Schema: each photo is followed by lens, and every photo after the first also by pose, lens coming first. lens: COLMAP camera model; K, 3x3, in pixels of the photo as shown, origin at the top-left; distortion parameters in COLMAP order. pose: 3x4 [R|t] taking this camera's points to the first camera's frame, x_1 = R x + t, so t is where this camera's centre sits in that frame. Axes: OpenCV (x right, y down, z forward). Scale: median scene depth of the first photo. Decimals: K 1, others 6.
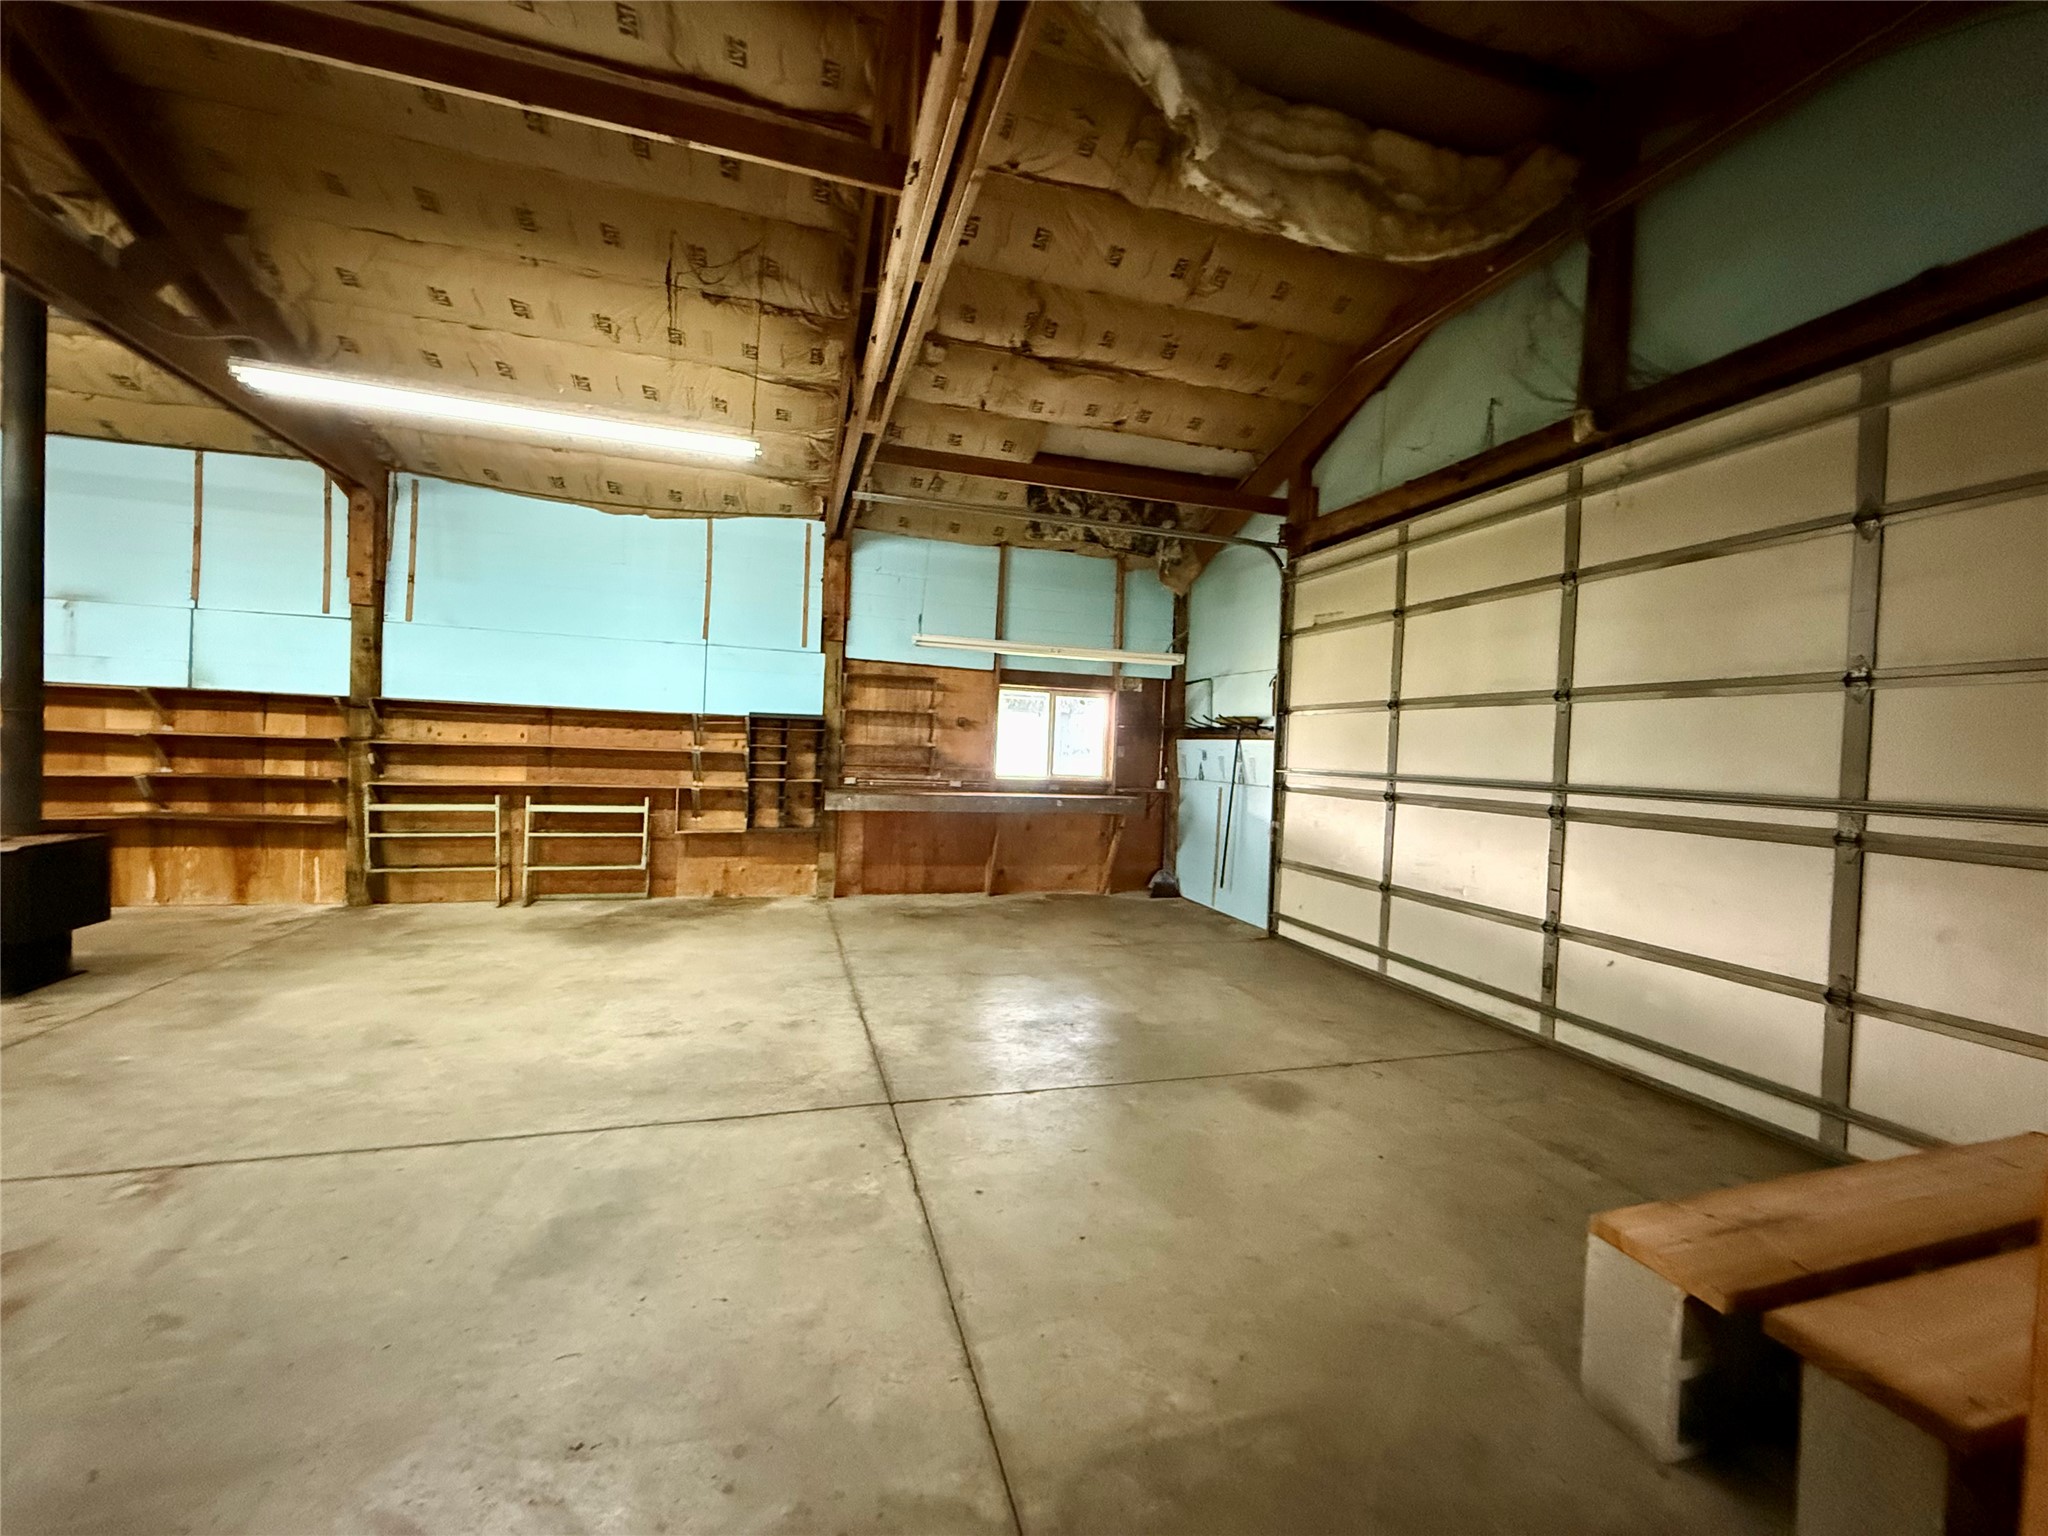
lens RADIAL K [[813.8, 0, 1018.7], [0, 813.8, 764.8], [0, 0, 1]] dist [-0.000239, 0.000342]
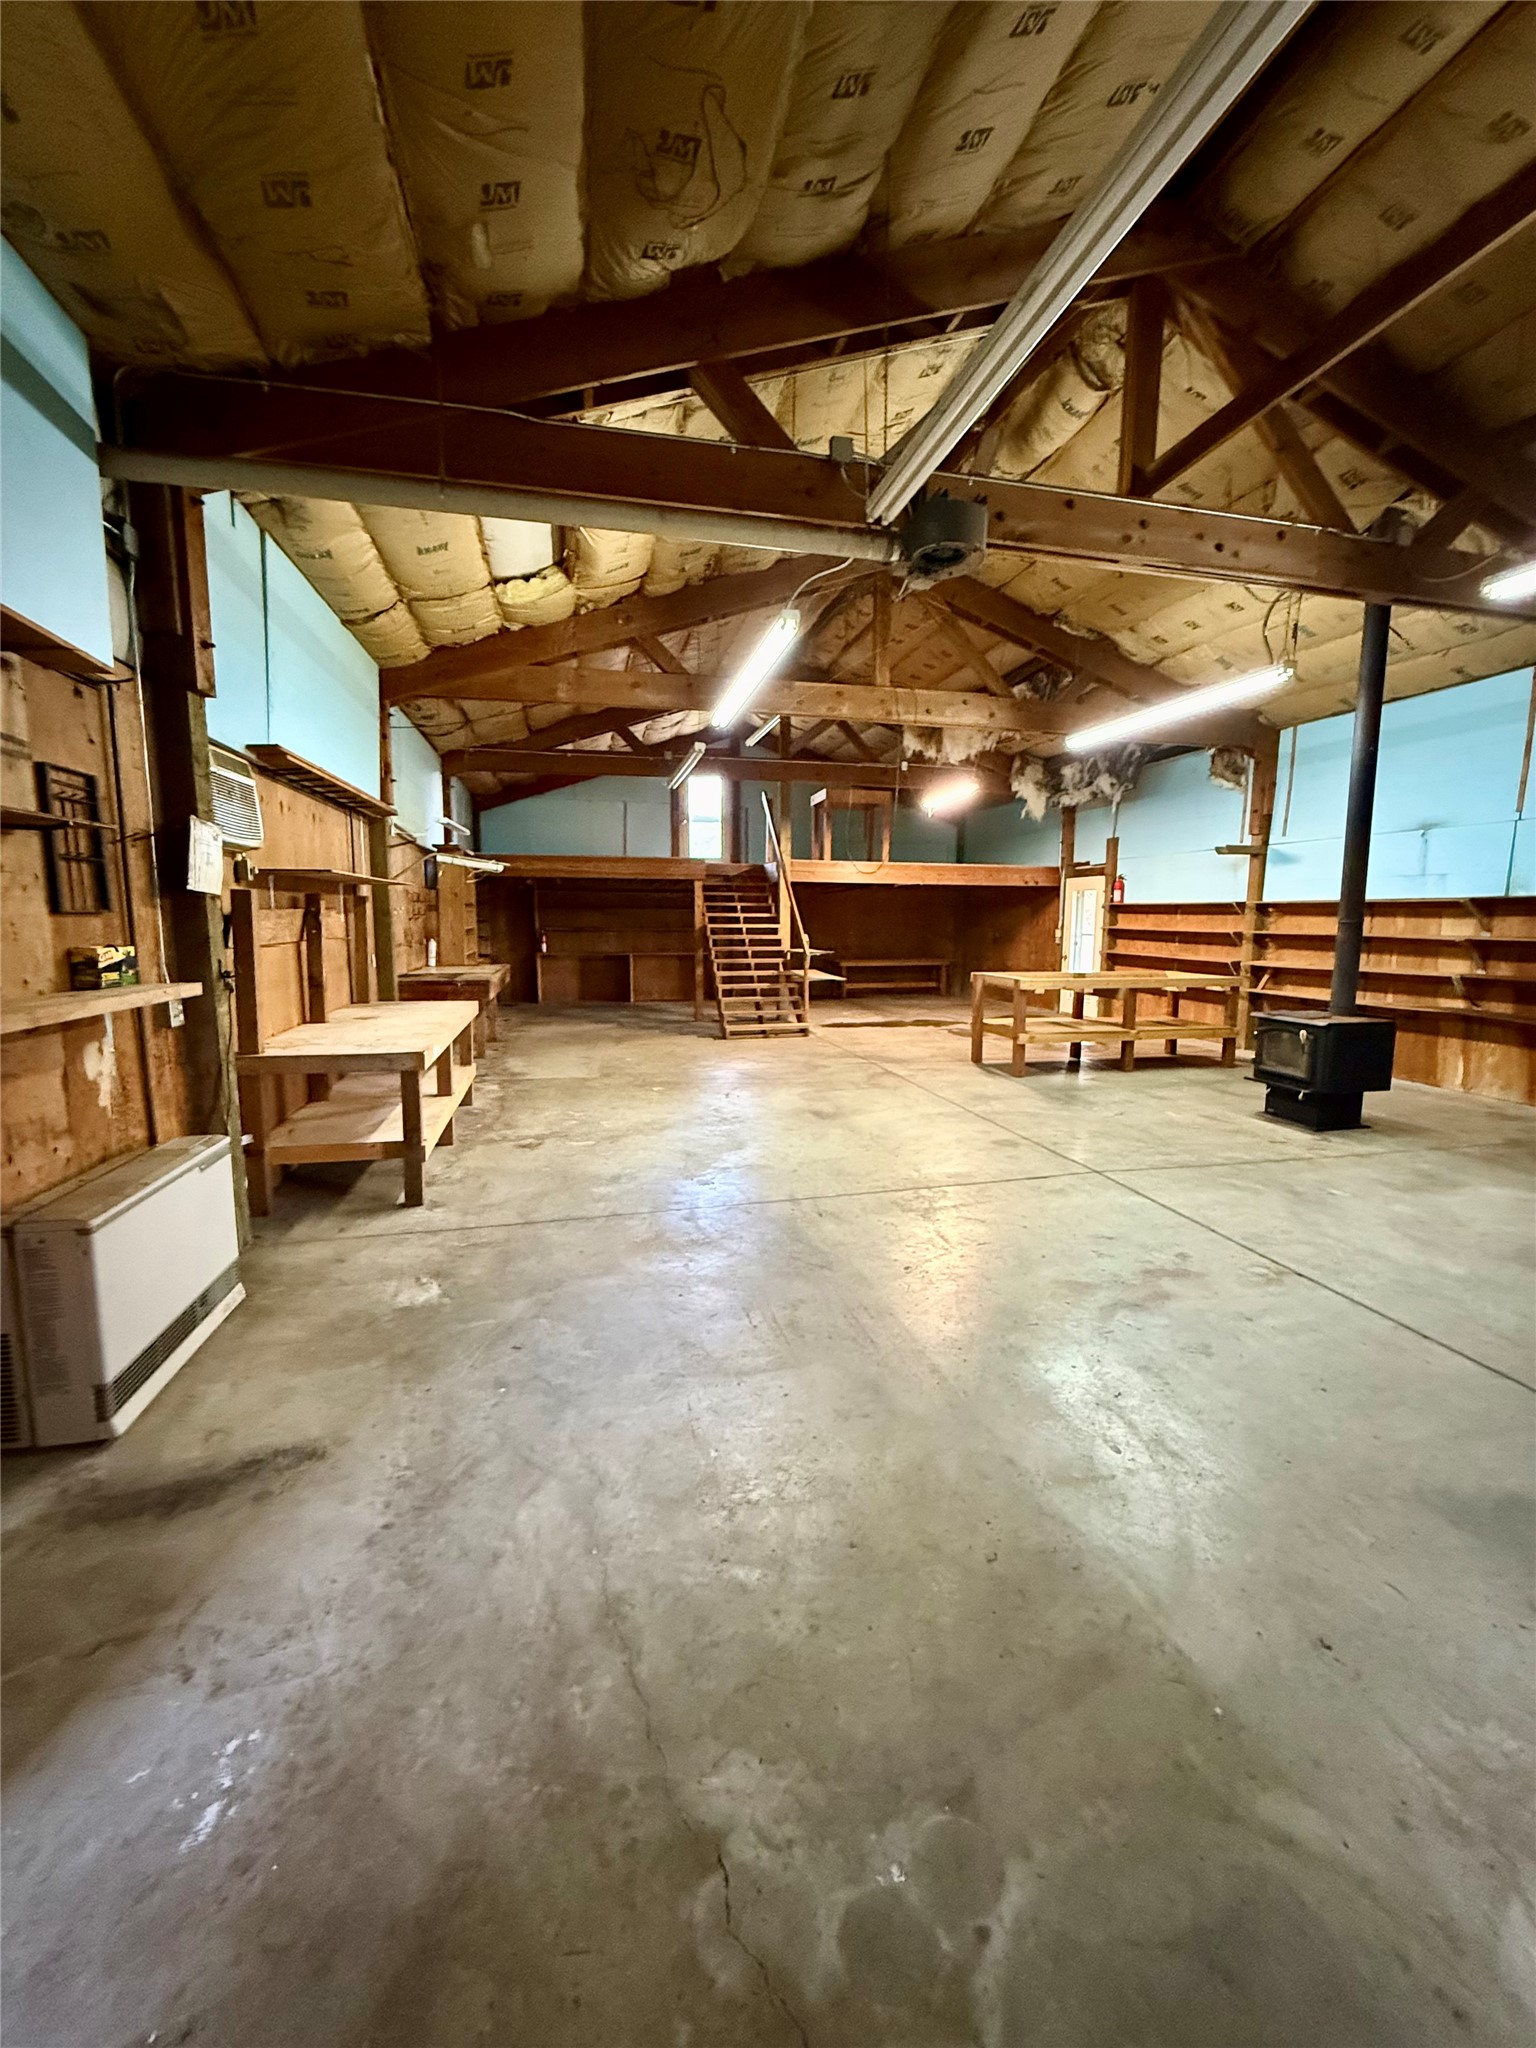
lens RADIAL K [[813.8, 0, 777.4], [0, 813.8, 1020.6], [0, 0, 1]] dist [-0.000239, 0.000342]
pose [[-0.037167, 0.089433, -0.995299, 0.141582], [-0.030543, 0.995420, 0.090585, 0.001677], [0.998842, 0.033766, -0.034265, 0.116210]]
